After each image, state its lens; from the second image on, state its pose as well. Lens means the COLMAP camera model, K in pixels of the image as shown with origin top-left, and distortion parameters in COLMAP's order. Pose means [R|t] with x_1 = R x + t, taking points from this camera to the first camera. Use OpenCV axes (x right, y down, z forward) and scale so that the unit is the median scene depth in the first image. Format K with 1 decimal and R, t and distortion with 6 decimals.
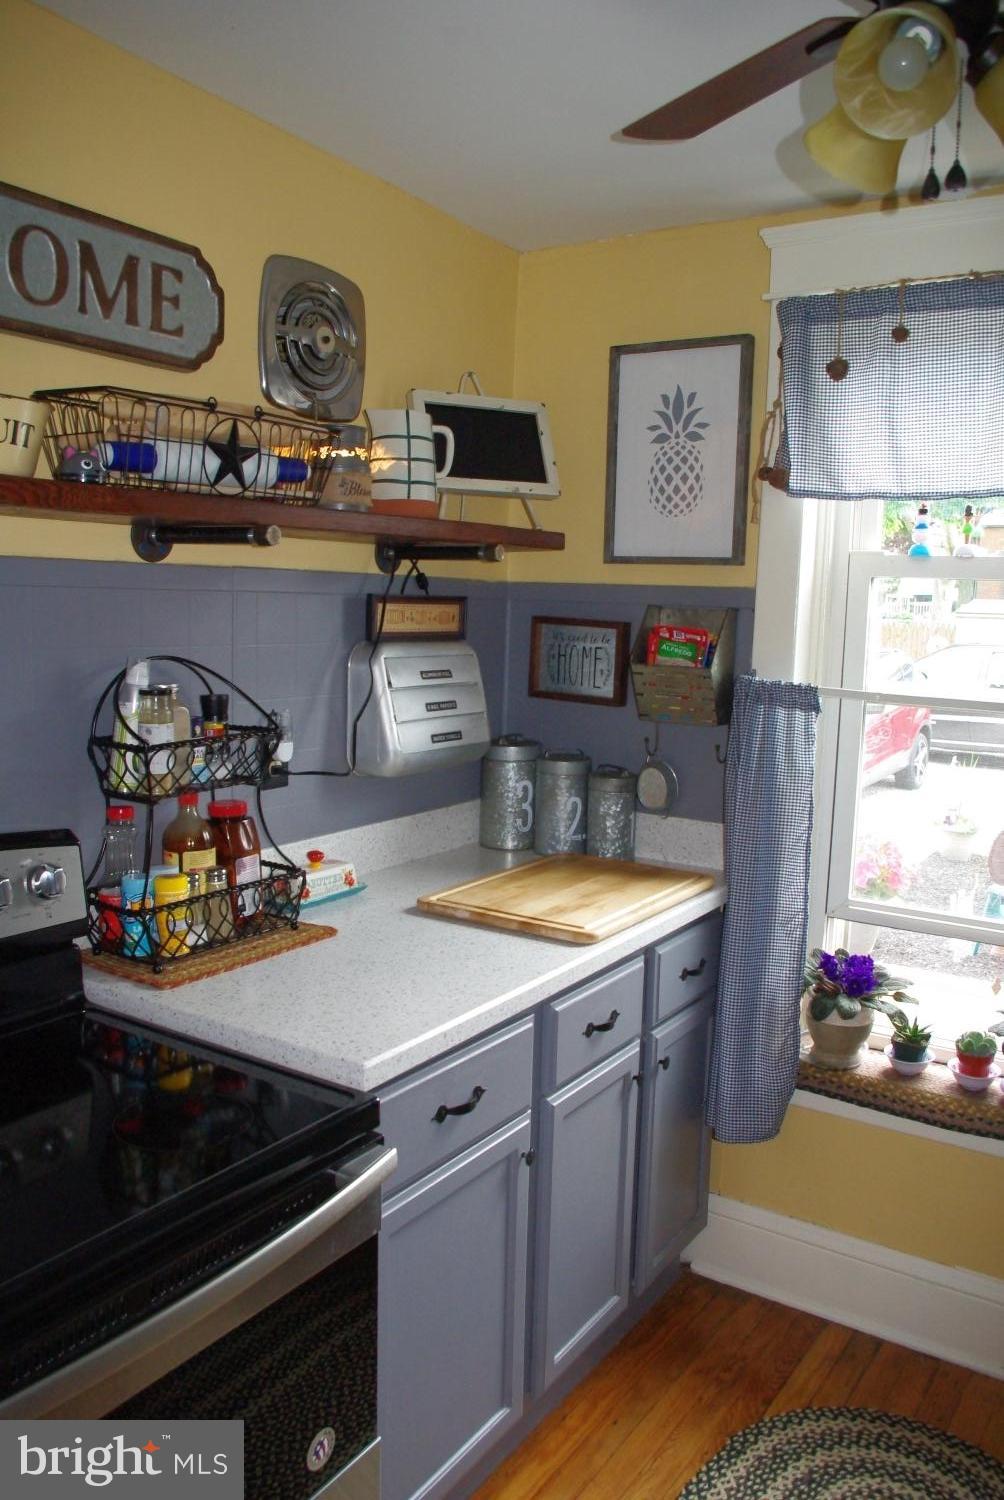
lens RADIAL K [[1175.4, 0, 506.4], [0, 1175.4, 757.2], [0, 0, 1]] dist [-0.090576, 0.037445]
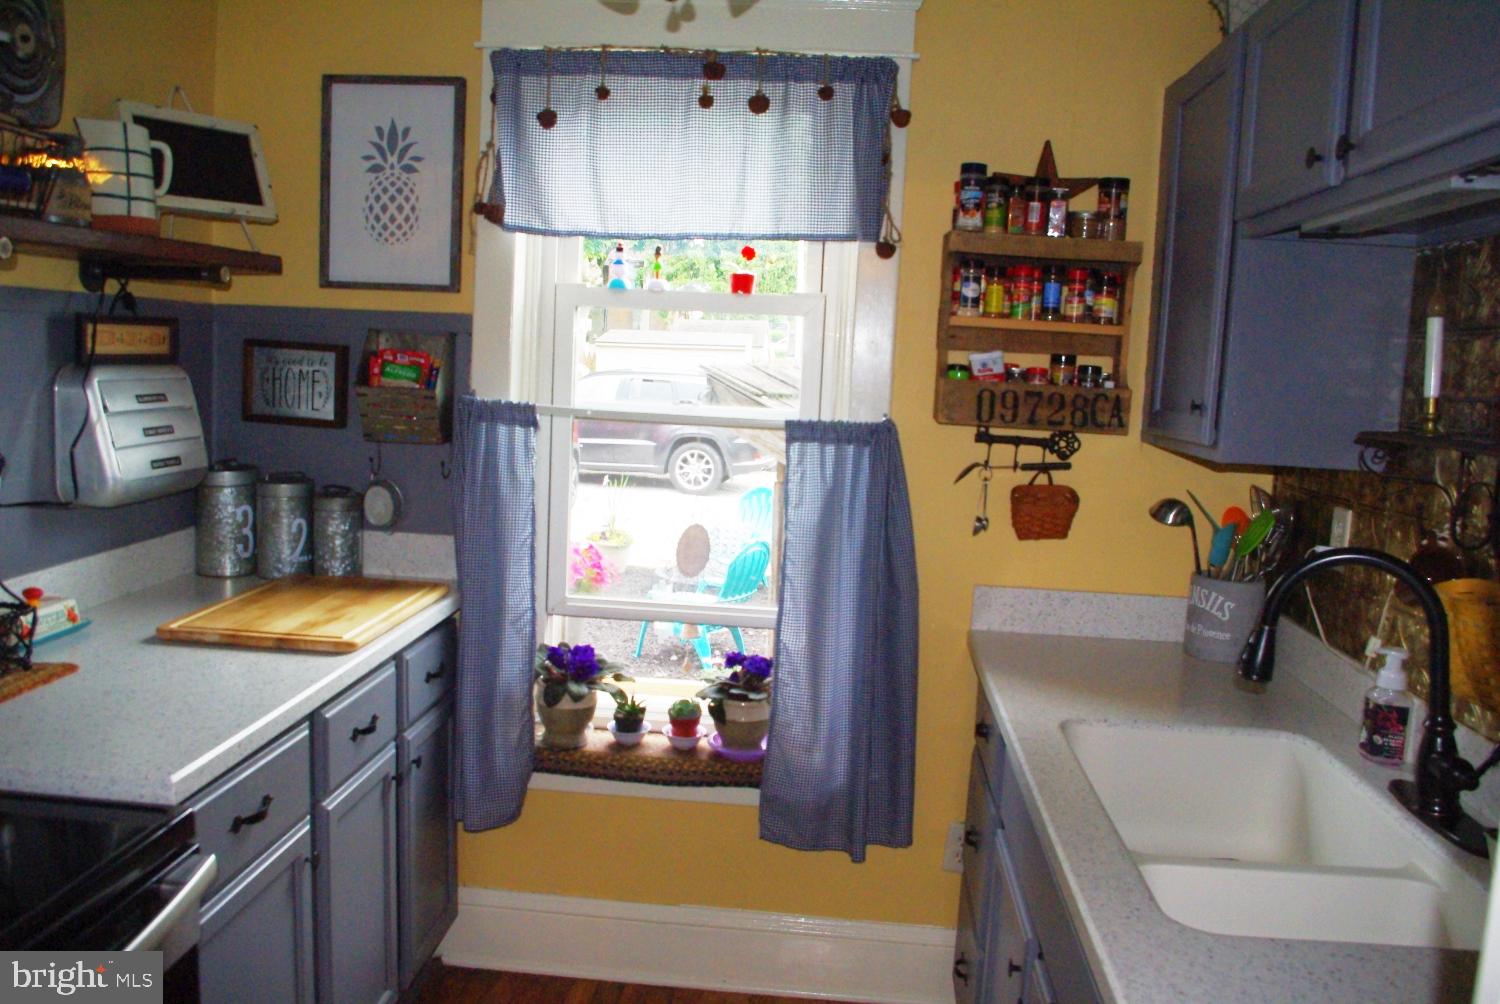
lens RADIAL K [[1175.4, 0, 752.9], [0, 1175.4, 491.4], [0, 0, 1]] dist [-0.090576, 0.037445]
pose [[0.875050, -0.044688, 0.481965, -0.088436], [0.042479, 0.998977, 0.015501, 0.012729], [-0.482164, 0.006909, 0.876054, -0.066302]]
